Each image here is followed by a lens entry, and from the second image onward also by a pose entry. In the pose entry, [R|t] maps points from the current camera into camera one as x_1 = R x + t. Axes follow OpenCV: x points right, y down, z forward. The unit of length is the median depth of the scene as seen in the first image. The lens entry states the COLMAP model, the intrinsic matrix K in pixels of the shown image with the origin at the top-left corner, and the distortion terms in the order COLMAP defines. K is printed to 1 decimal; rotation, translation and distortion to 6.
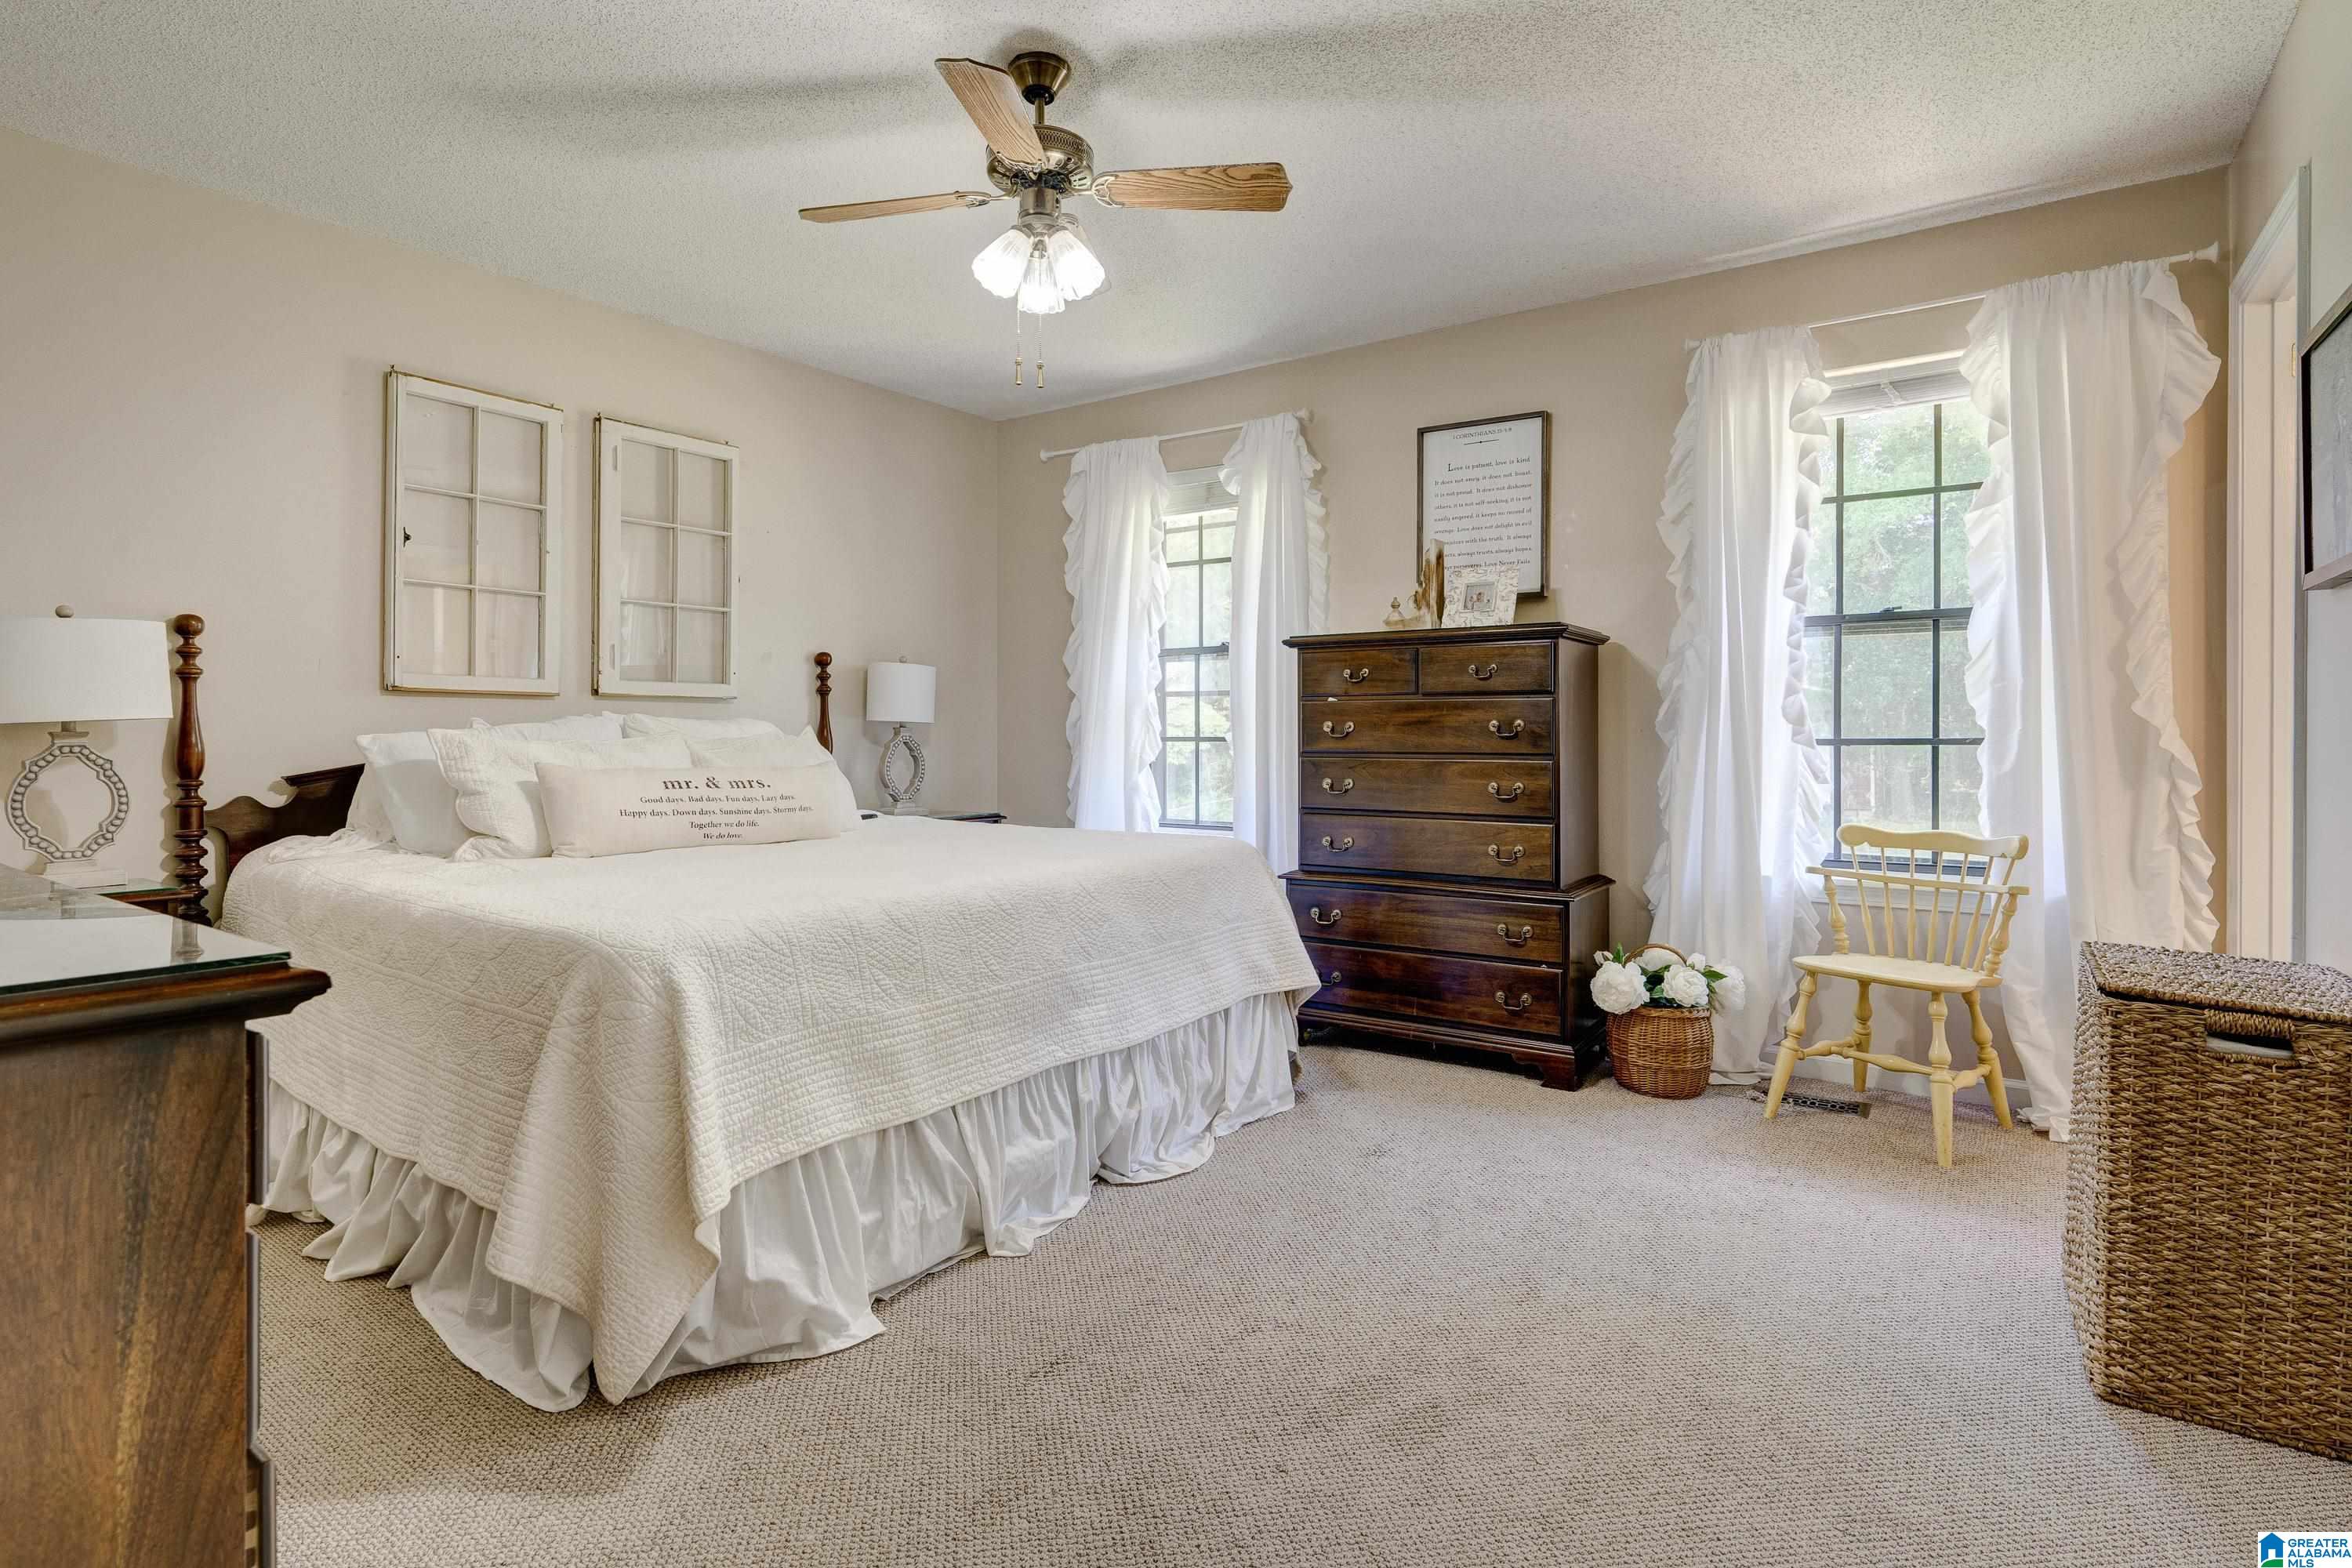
lens RADIAL K [[1196.1, 0, 1170.4], [0, 1196.1, 730.1], [0, 0, 1]] dist [-0.016801, -0.000130]
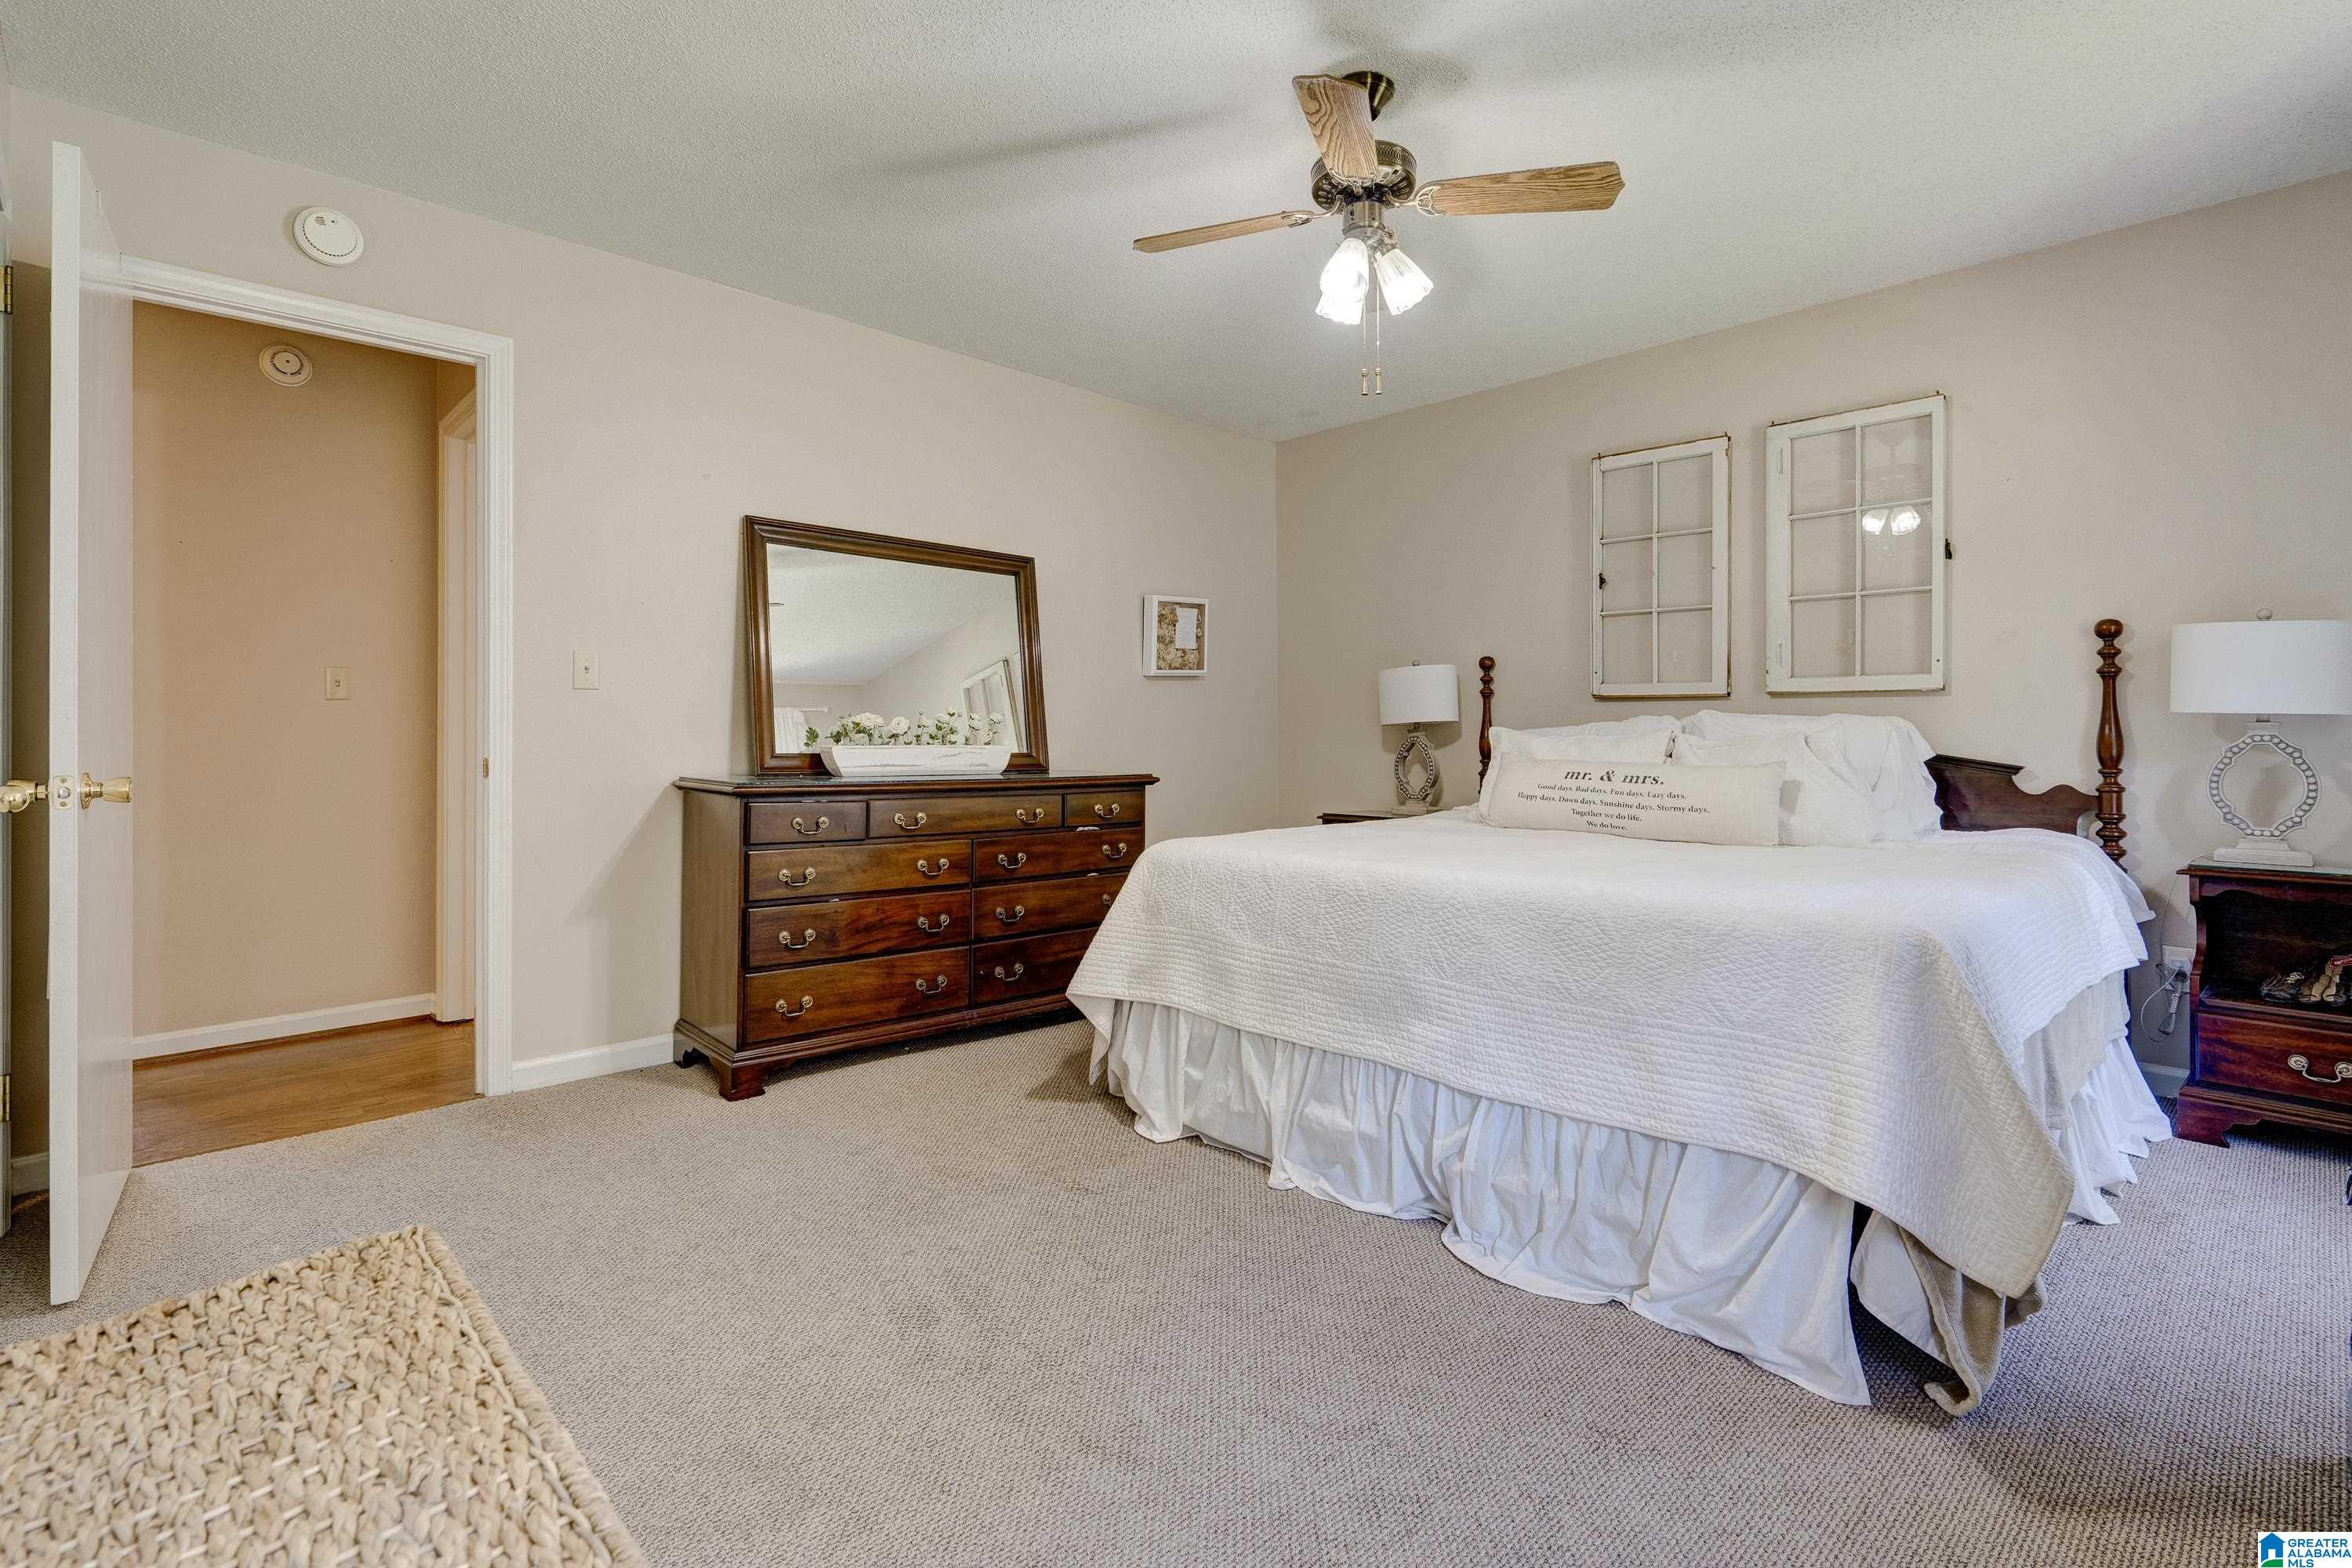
lens RADIAL K [[1077.9, 0, 1164.7], [0, 1077.9, 734.8], [0, 0, 1]] dist [-0.001420, 0.000214]
pose [[-0.185741, 0.005278, -0.982584, 0.654096], [0.005044, 0.999978, 0.004418, -0.000166], [0.982586, -0.004135, -0.185764, 0.778533]]
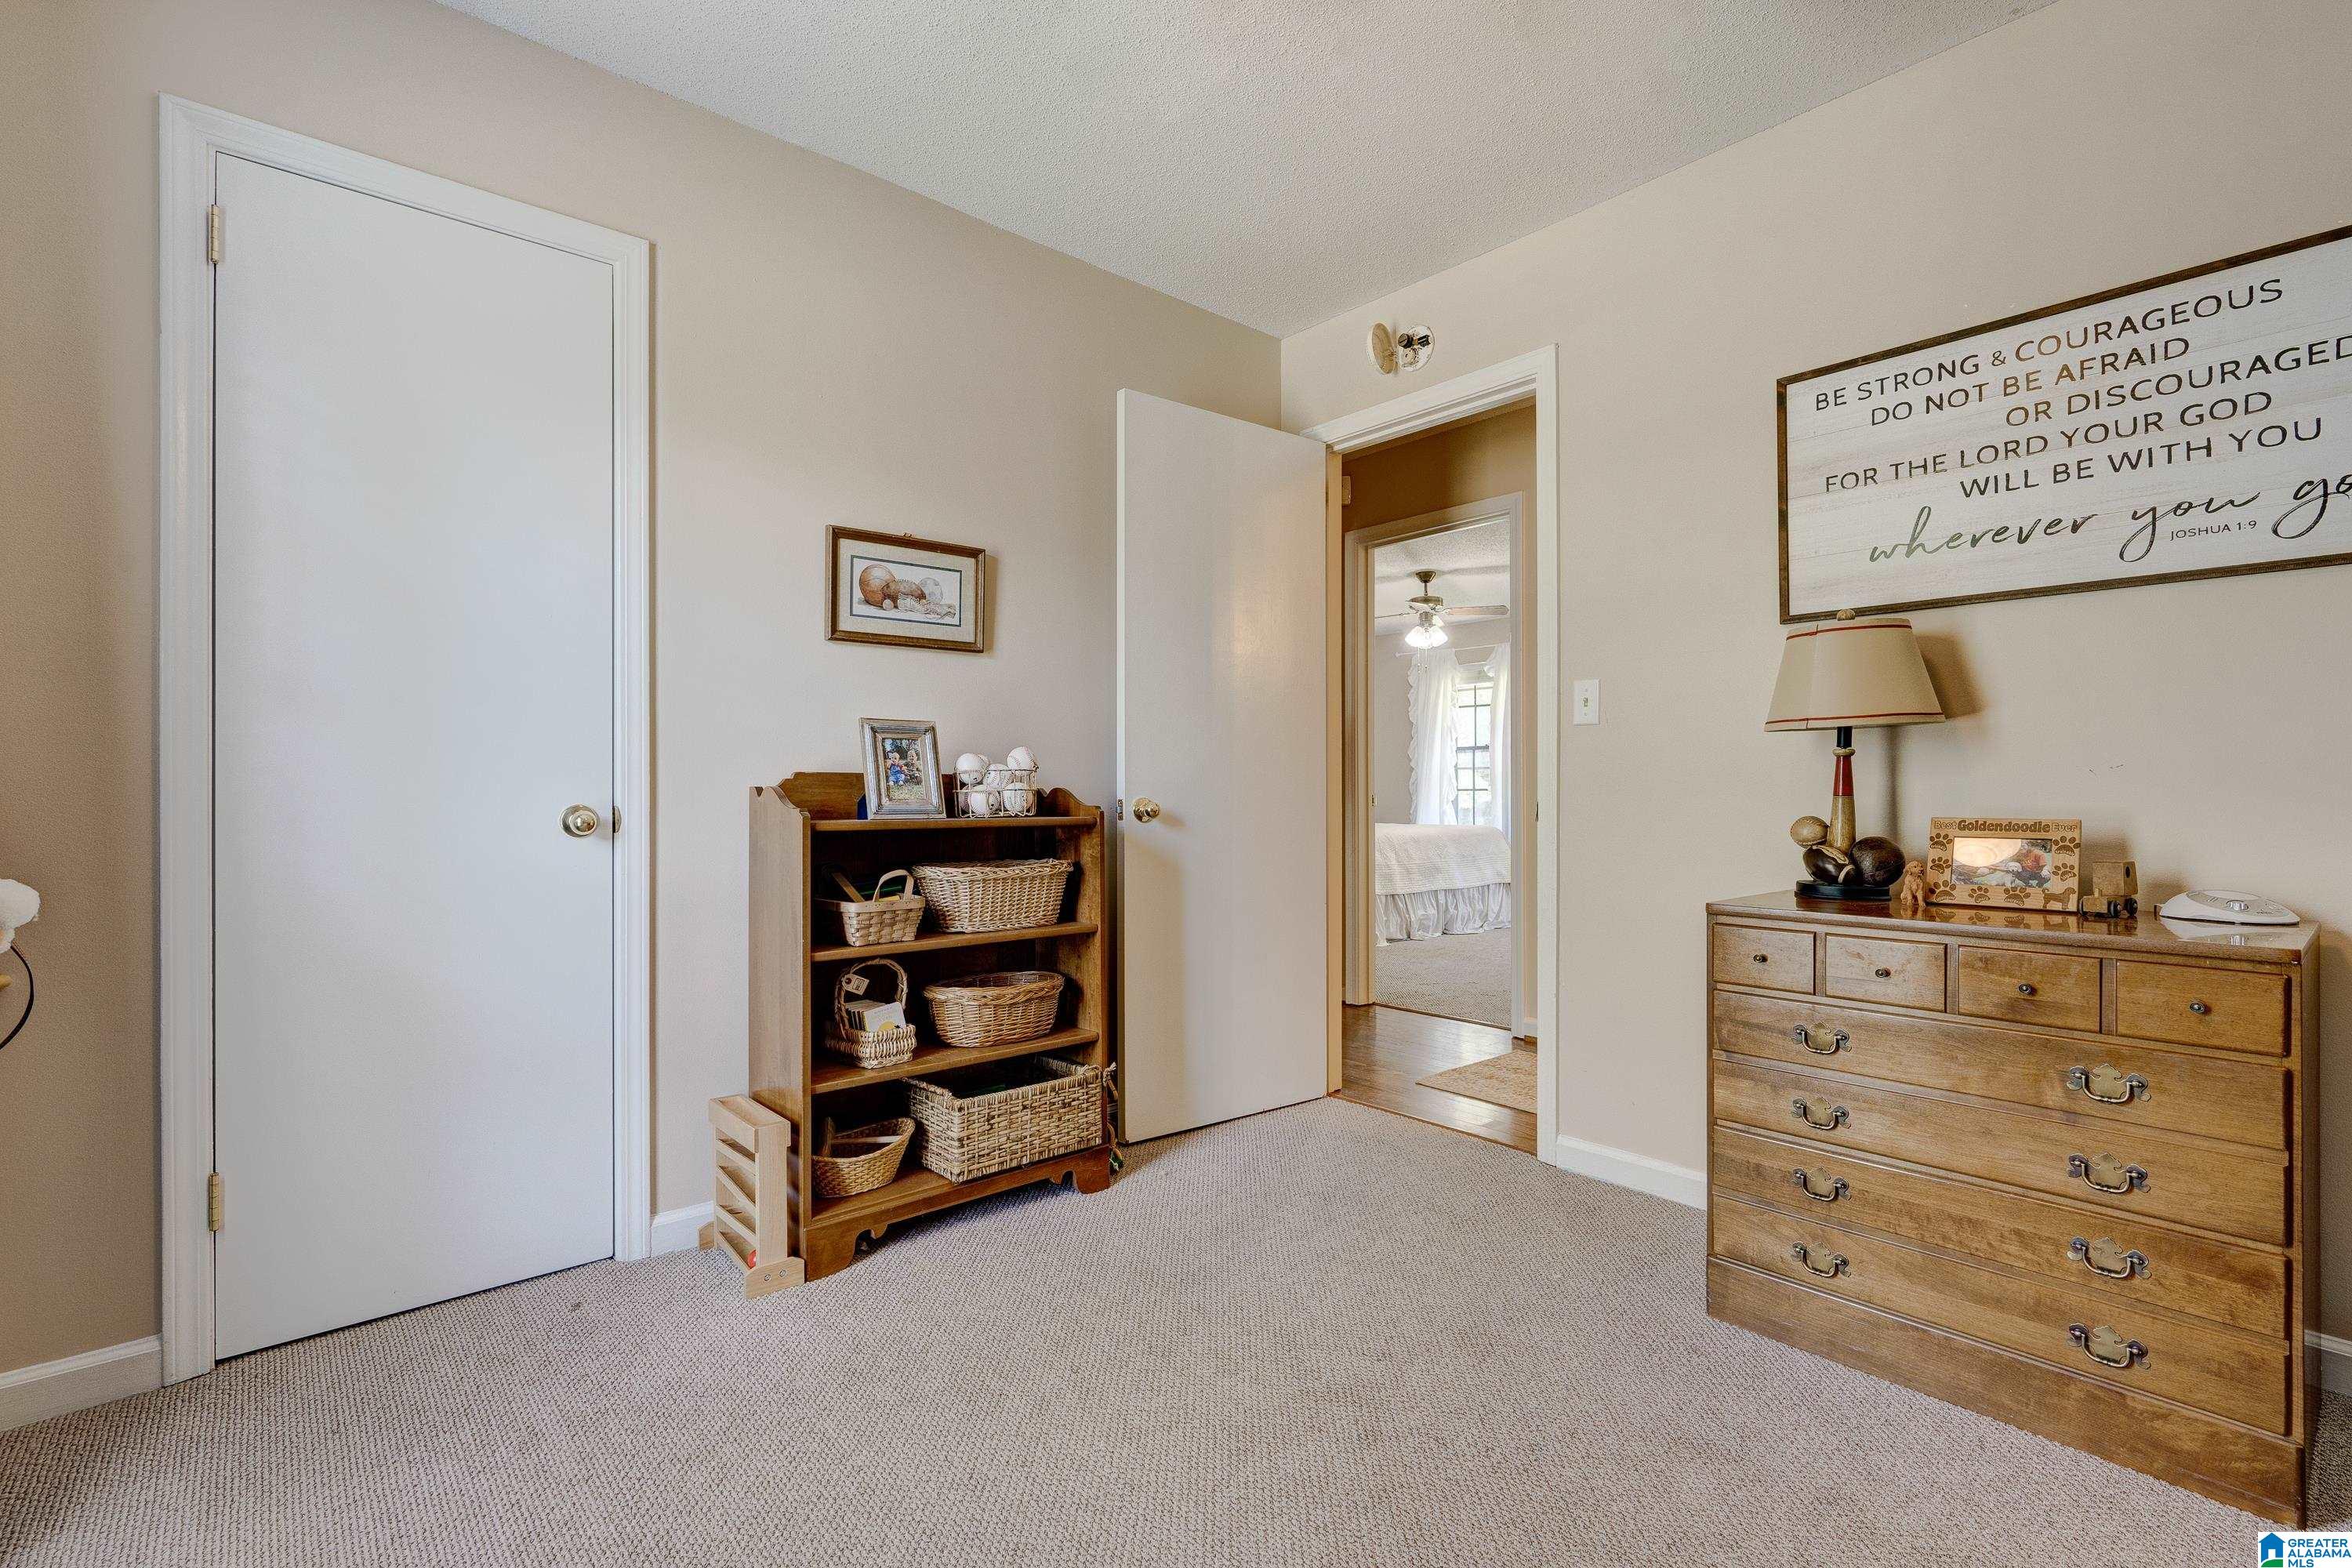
lens RADIAL K [[1077.9, 0, 1172.9], [0, 1077.9, 784.8], [0, 0, 1]] dist [-0.001420, 0.000214]
pose [[0.971652, -0.002013, -0.236409, -0.067455], [0.000373, 0.999976, -0.006982, 0.018432], [0.236417, 0.006696, 0.971629, -1.500385]]
